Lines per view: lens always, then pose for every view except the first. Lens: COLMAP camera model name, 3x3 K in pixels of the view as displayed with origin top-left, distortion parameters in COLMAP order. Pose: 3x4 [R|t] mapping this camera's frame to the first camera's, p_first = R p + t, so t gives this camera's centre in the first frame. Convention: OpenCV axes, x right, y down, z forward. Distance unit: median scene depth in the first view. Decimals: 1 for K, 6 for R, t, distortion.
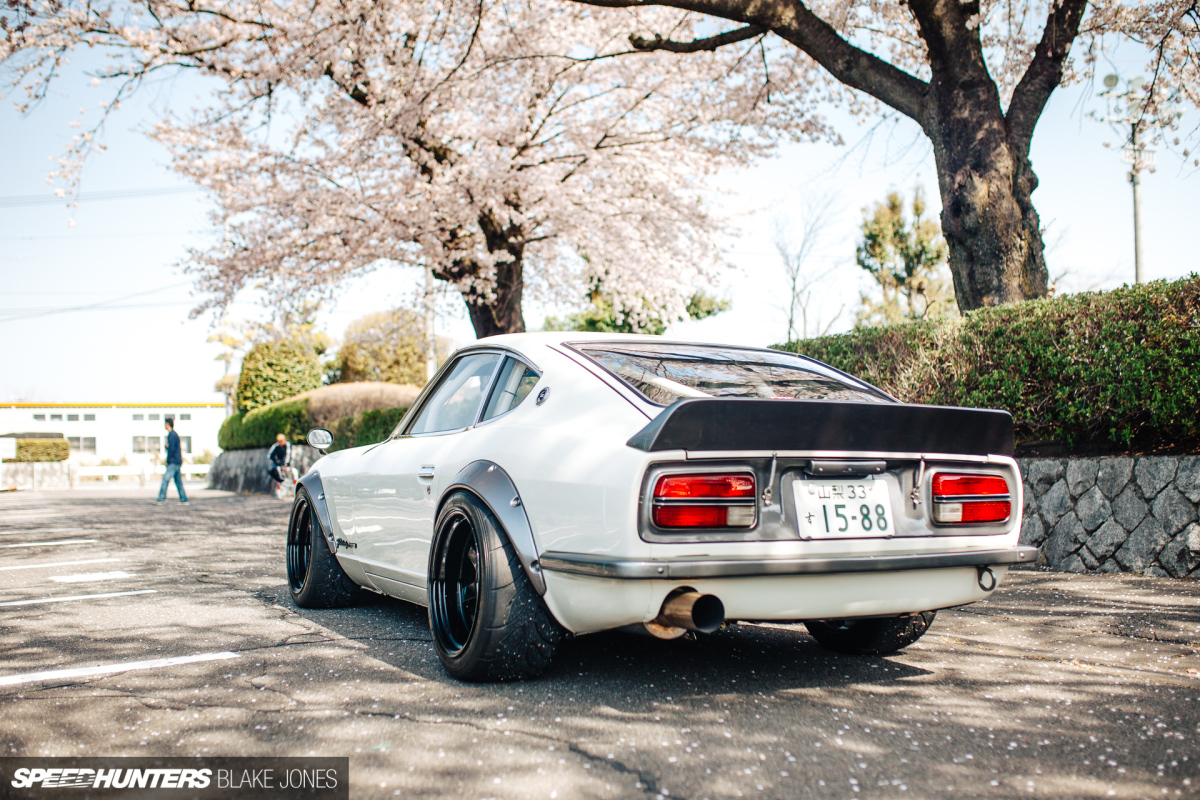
lens RADIAL K [[1298.8, 0, 600.0], [0, 1298.8, 400.0], [0, 0, 1]] dist [-0.130205, 0.353058]
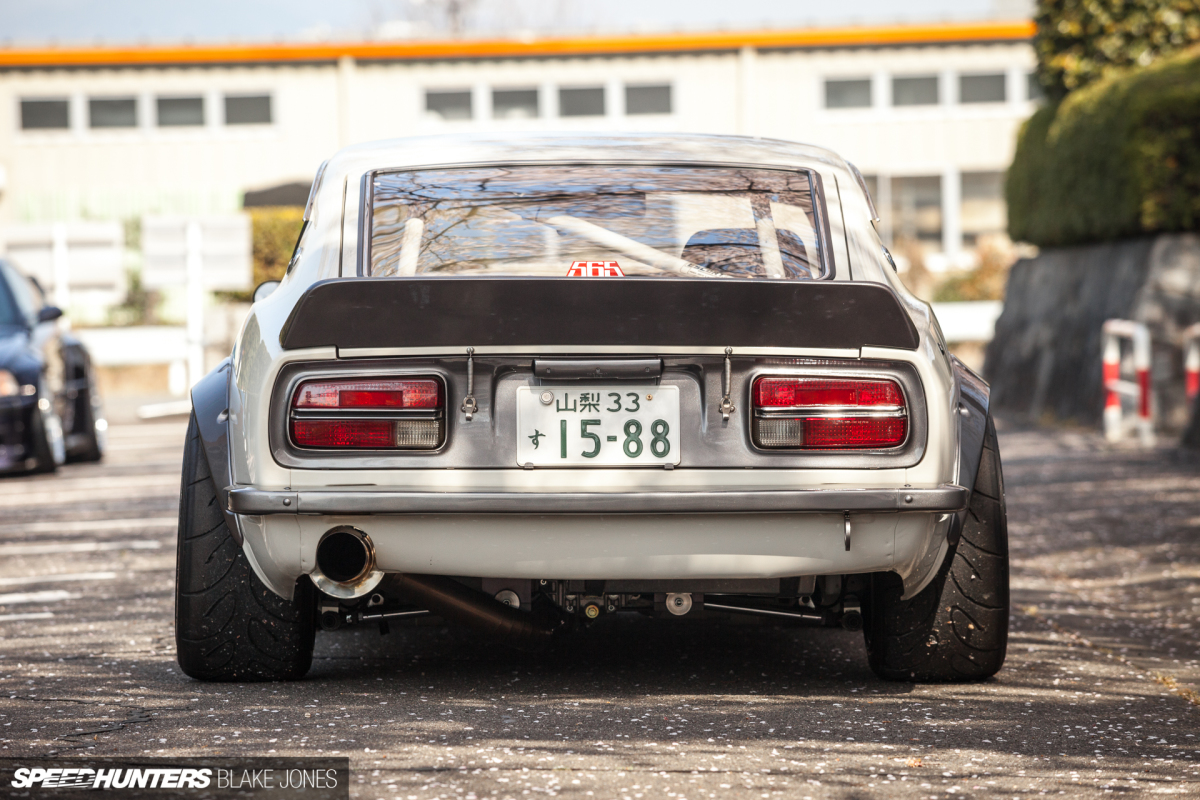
lens RADIAL K [[6677.7, 0, 600.0], [0, 6677.7, 400.0], [0, 0, 1]] dist [1.628180, -2.901702]
pose [[0.914733, 0.000185, -0.404059, 0.316111], [0.027486, 0.997655, 0.062681, -0.030308], [0.403123, -0.068442, 0.912583, -0.444573]]
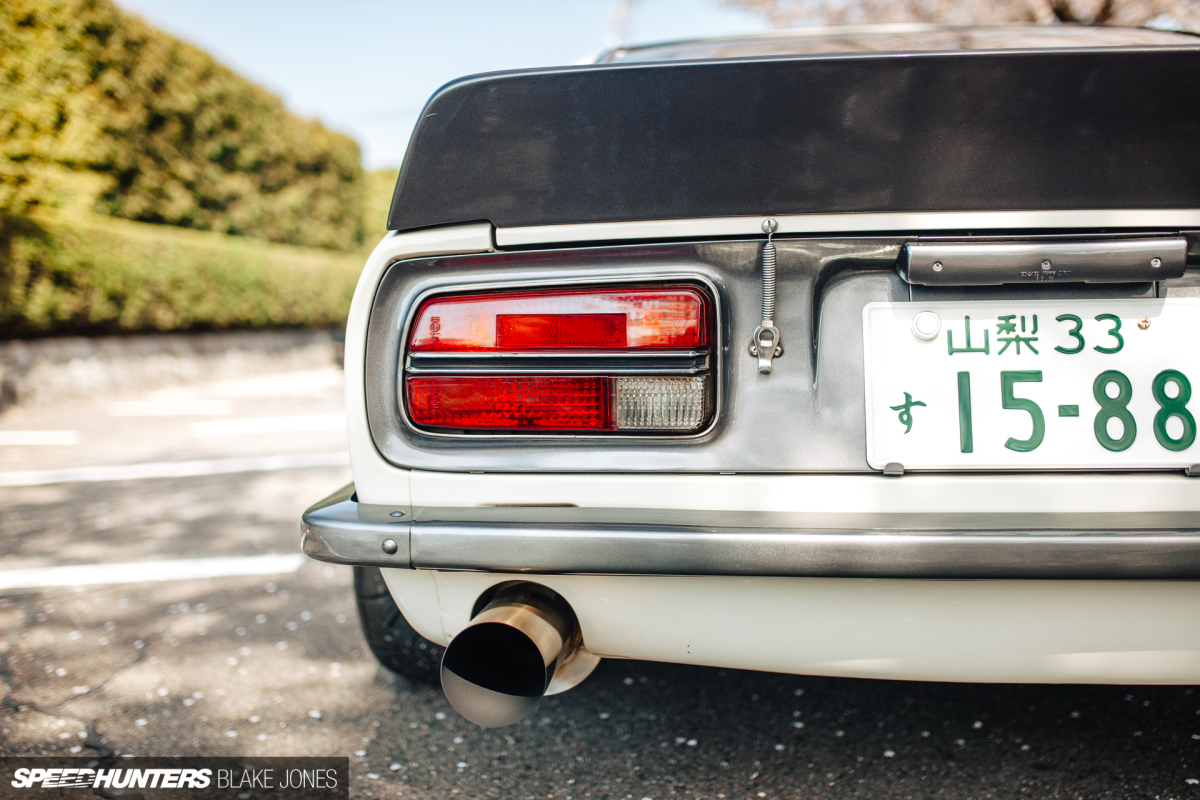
lens RADIAL K [[1298.8, 0, 600.0], [0, 1298.8, 400.0], [0, 0, 1]] dist [-0.130205, 0.353058]
pose [[0.851521, 0.015840, -0.524082, 0.050535], [0.044809, 0.993688, 0.102838, 0.009135], [0.522403, -0.111052, 0.845436, 0.123026]]
